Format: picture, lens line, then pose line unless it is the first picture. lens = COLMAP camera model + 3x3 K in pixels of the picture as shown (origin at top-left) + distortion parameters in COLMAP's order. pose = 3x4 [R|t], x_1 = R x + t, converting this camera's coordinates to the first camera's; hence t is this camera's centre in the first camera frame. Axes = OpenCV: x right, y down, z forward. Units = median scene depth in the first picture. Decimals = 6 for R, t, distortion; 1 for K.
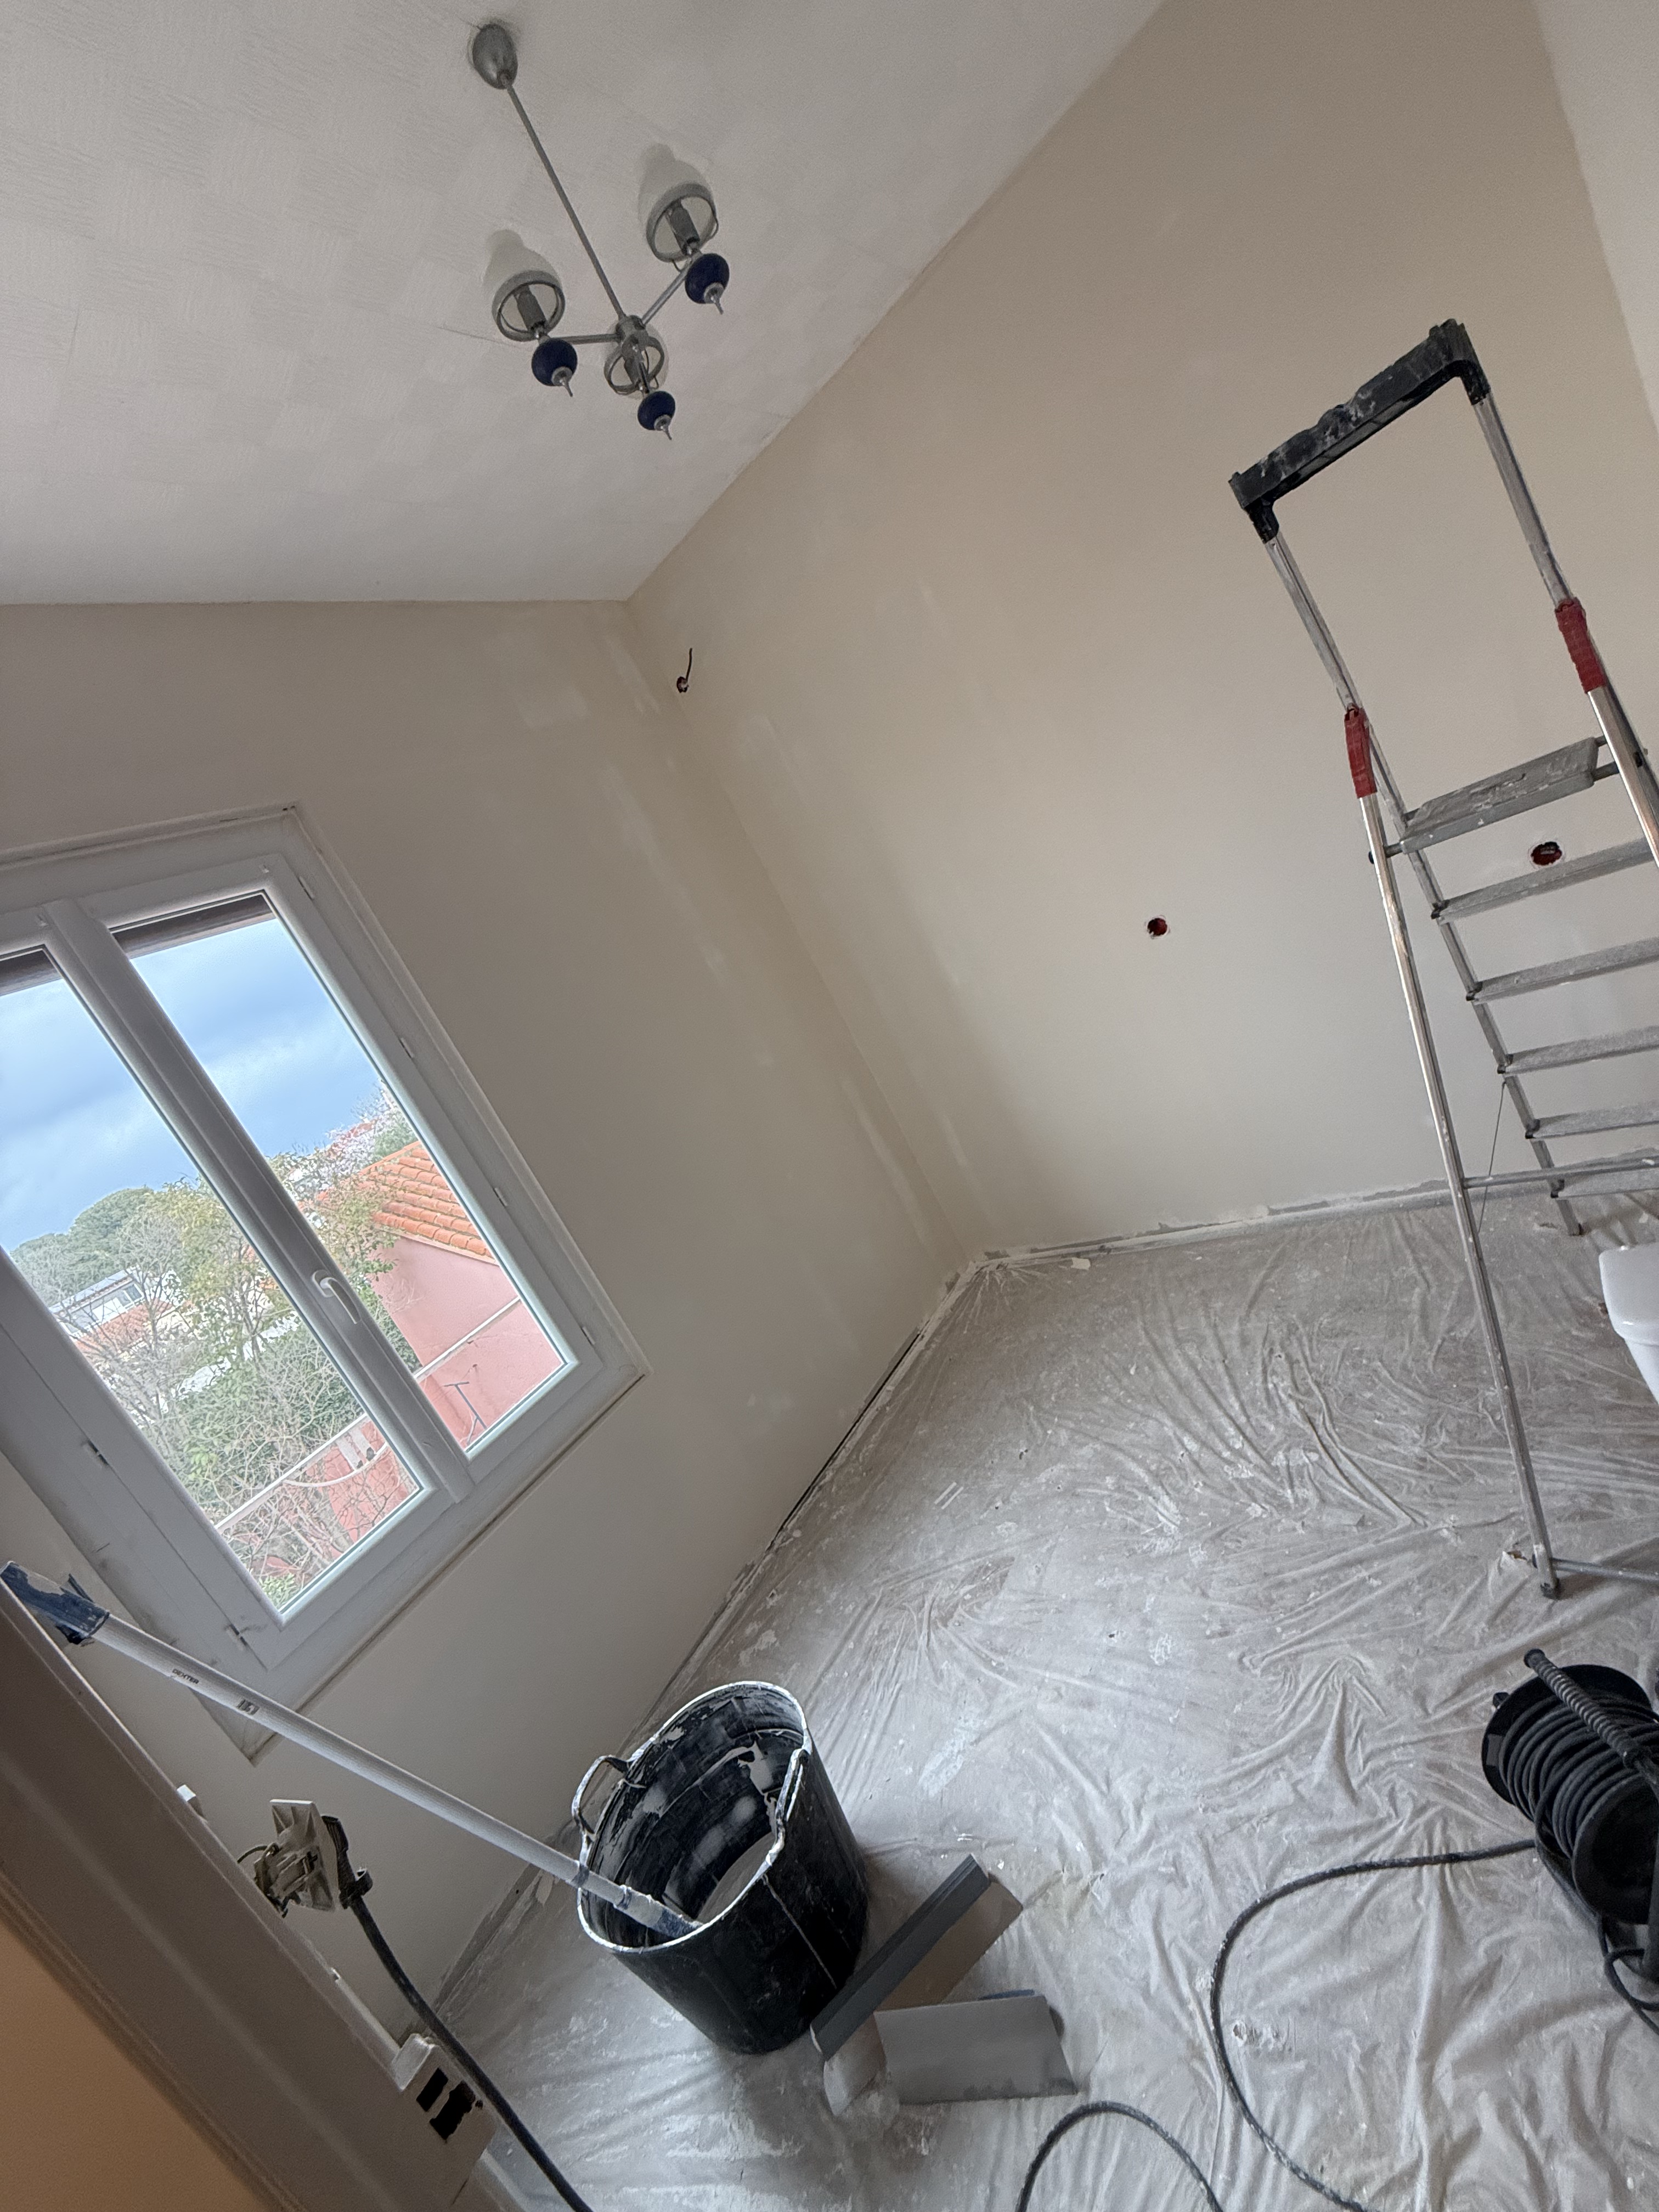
lens RADIAL K [[876.4, 0, 836.5], [0, 876.4, 1103.4], [0, 0, 1]] dist [-0.002076, 0.000179]
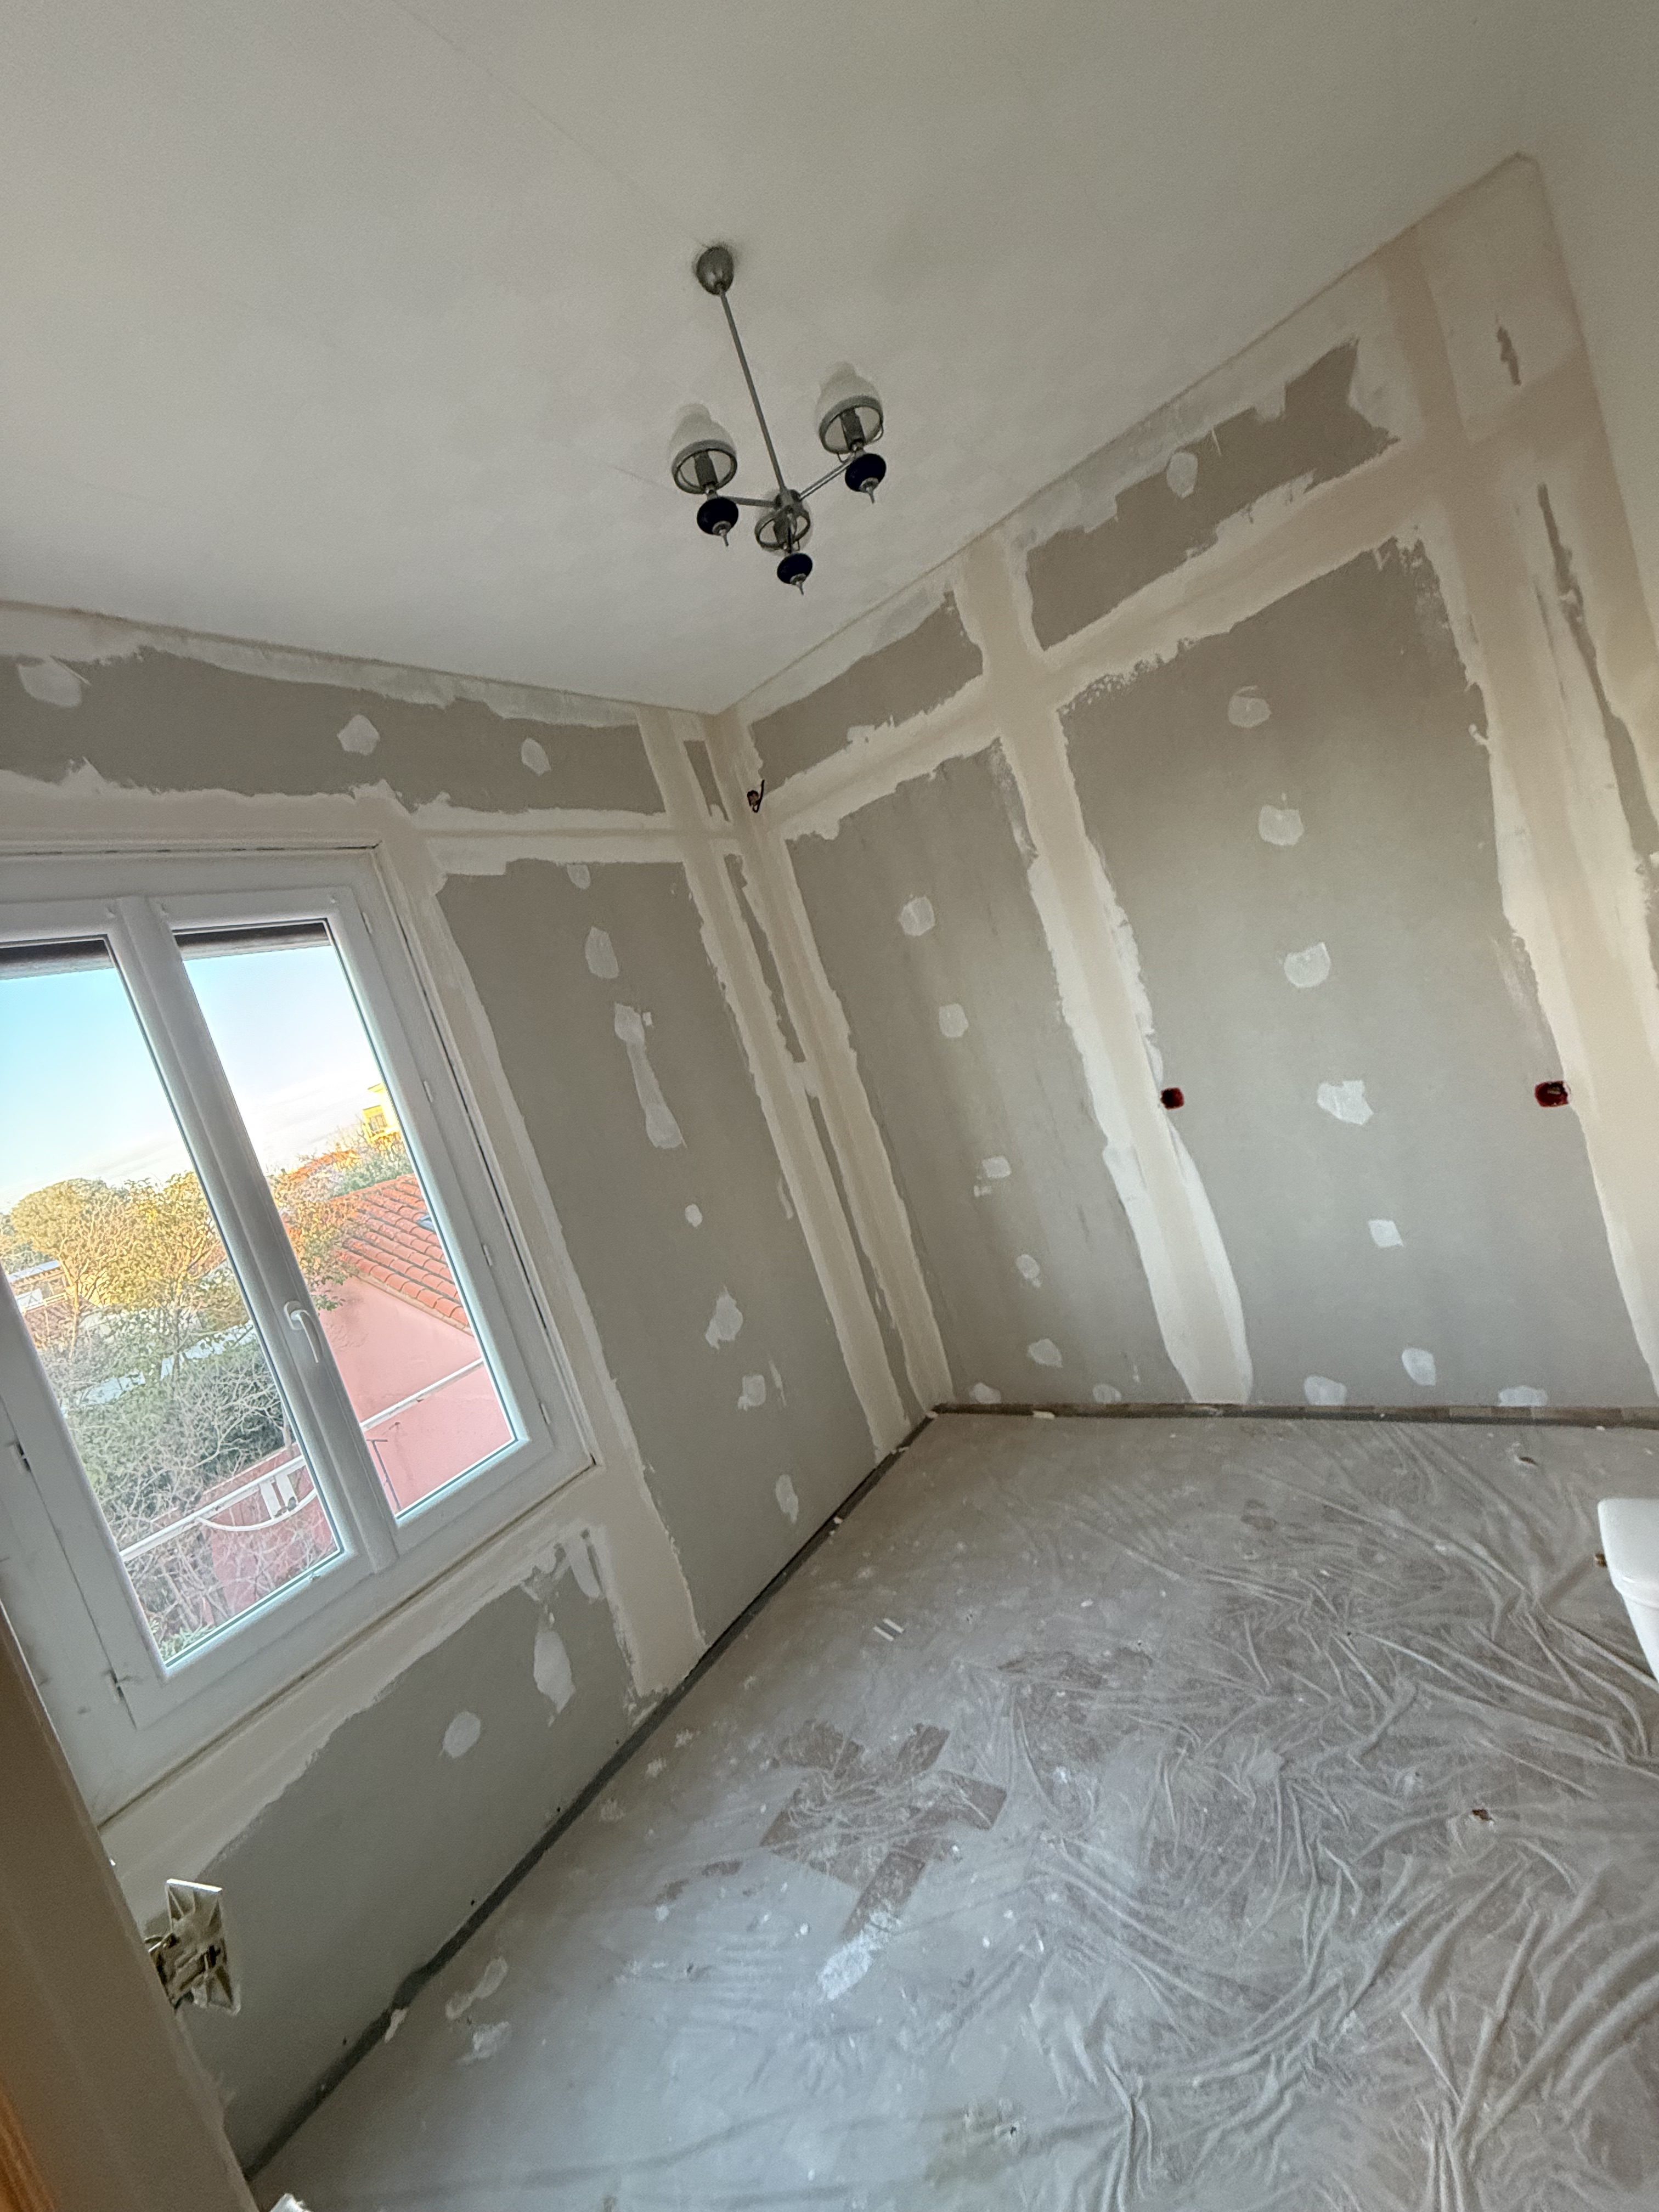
lens RADIAL K [[874.4, 0, 836.0], [0, 874.4, 1102.3], [0, 0, 1]] dist [0.012523, -0.009144]
pose [[0.985895, 0.167297, 0.004863, -0.039740], [-0.165353, 0.978108, -0.126346, -0.001471], [-0.025893, 0.123760, 0.991974, -0.013298]]
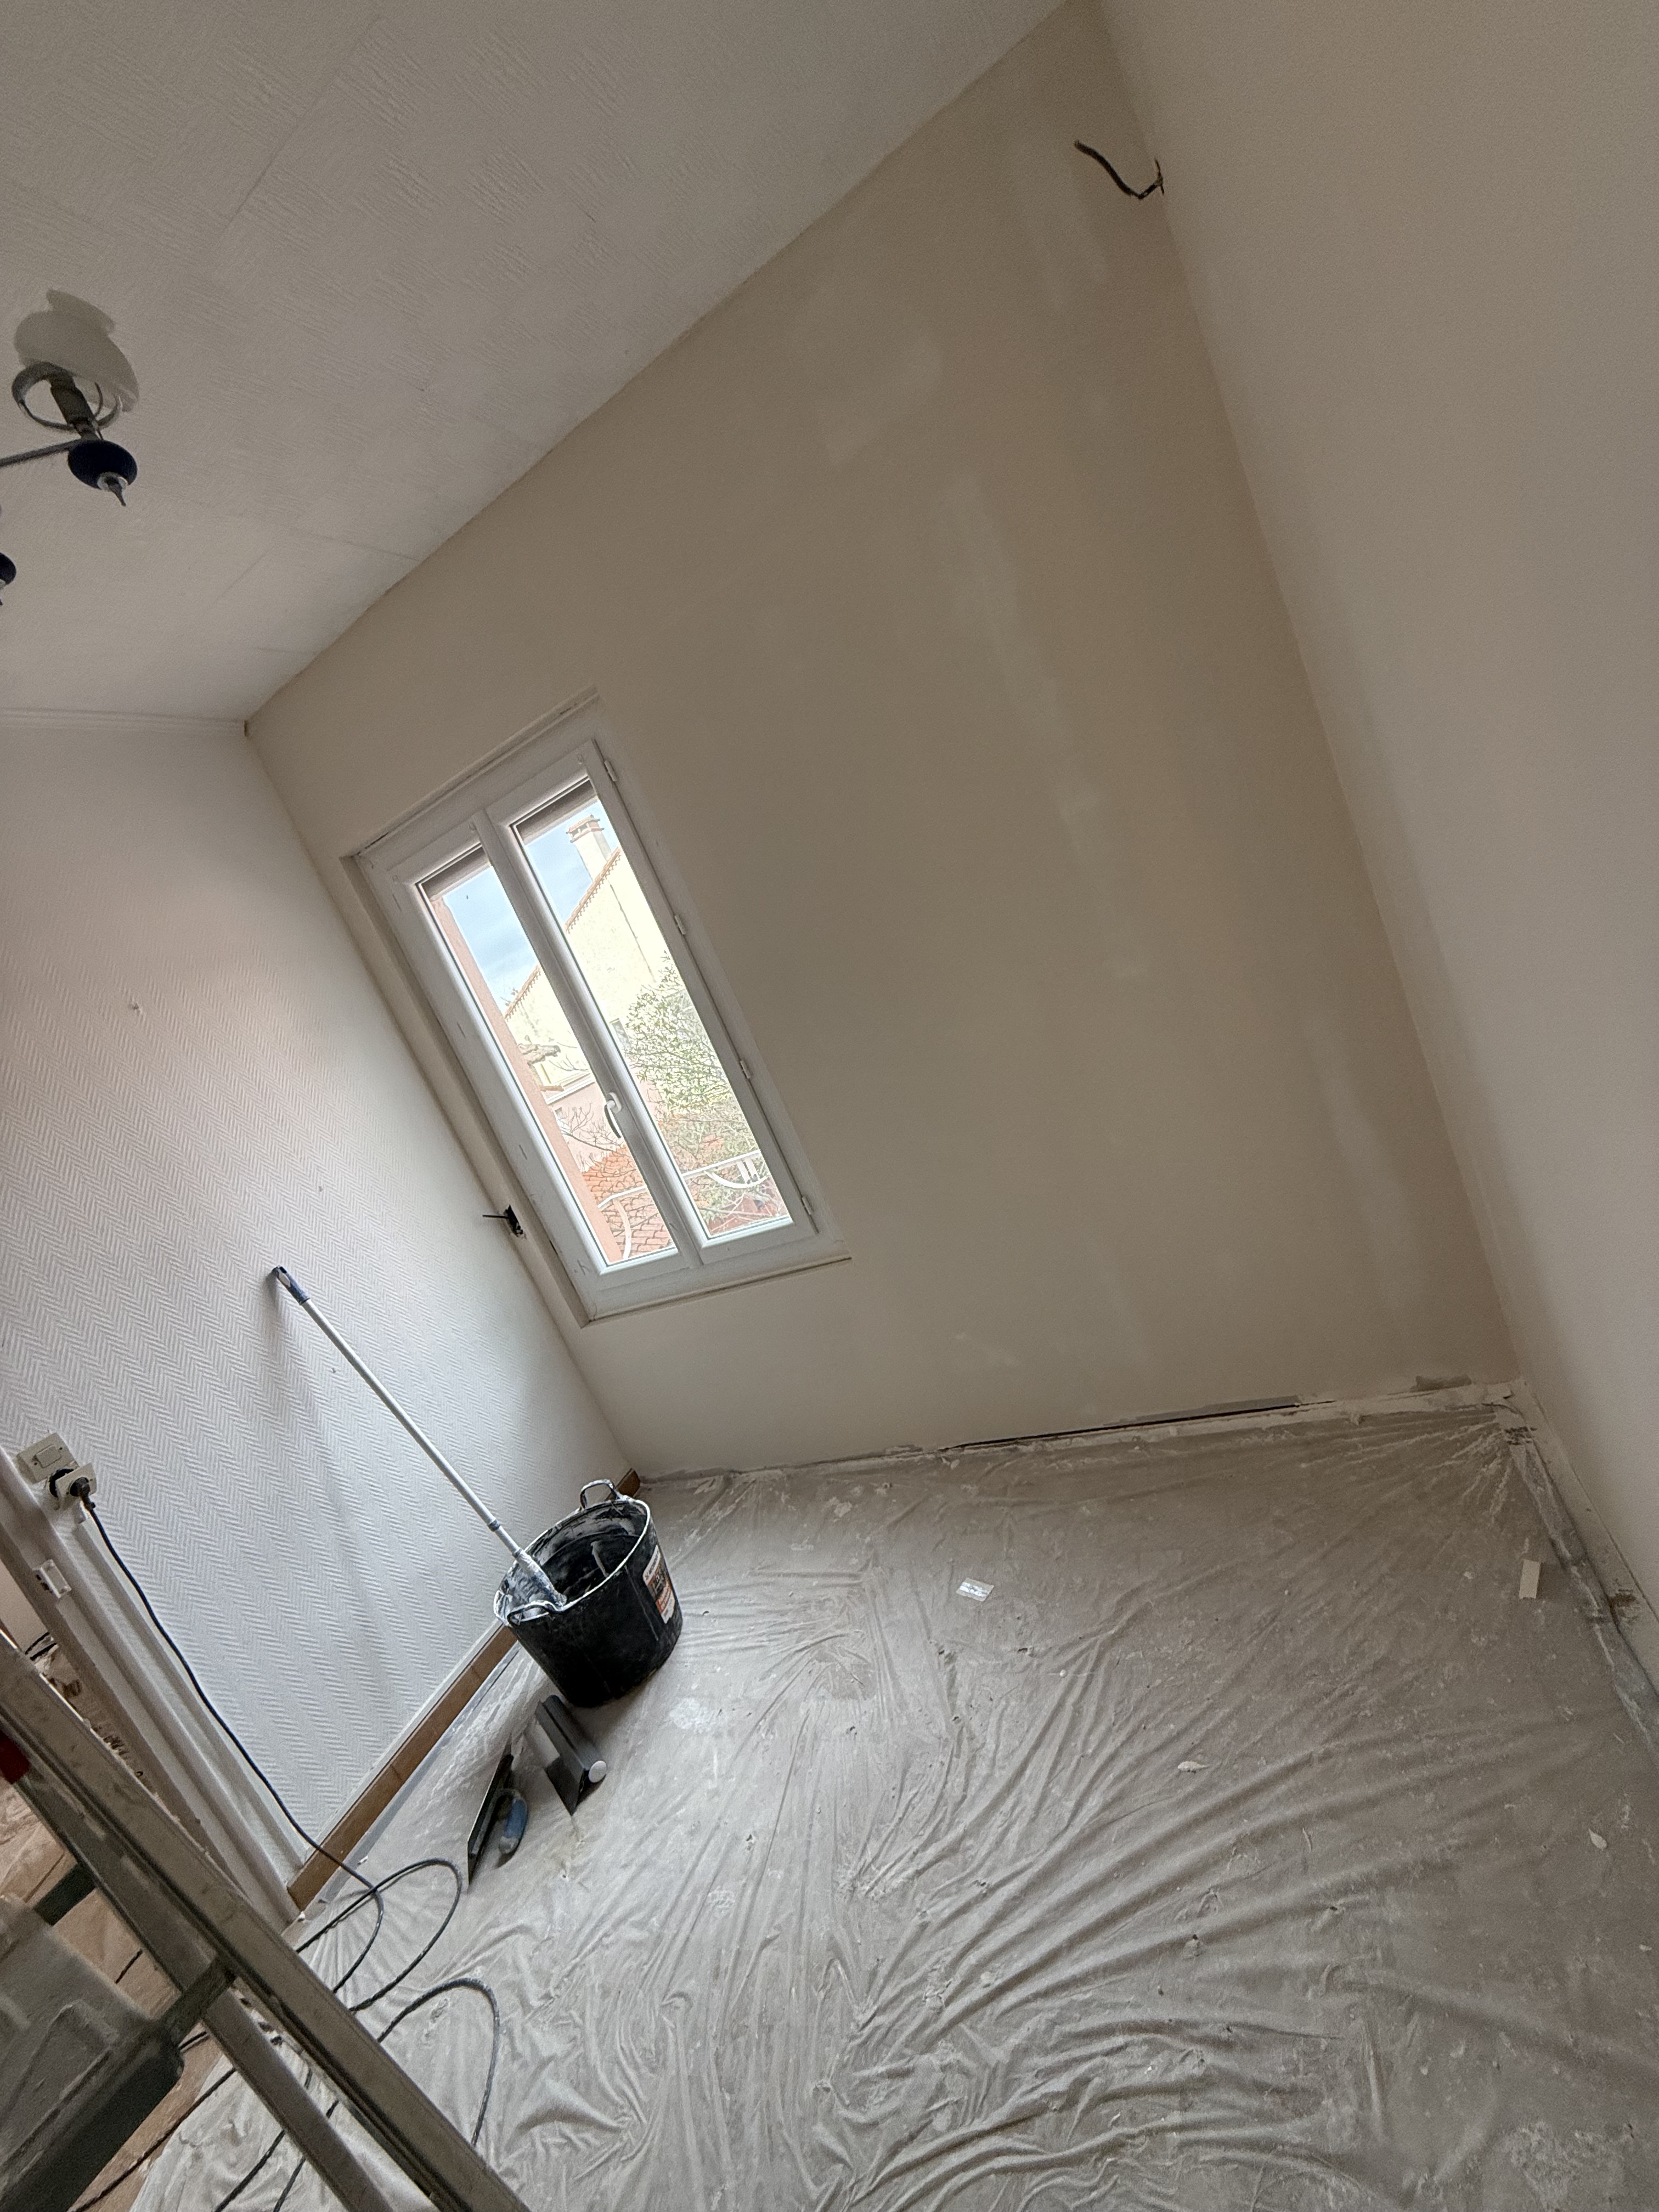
lens RADIAL K [[876.4, 0, 836.5], [0, 876.4, 1103.4], [0, 0, 1]] dist [-0.002076, 0.000179]
pose [[0.362409, 0.503188, -0.784514, 0.705181], [0.061911, 0.826879, 0.558961, -0.606526], [0.929961, -0.251143, 0.268515, 1.038413]]
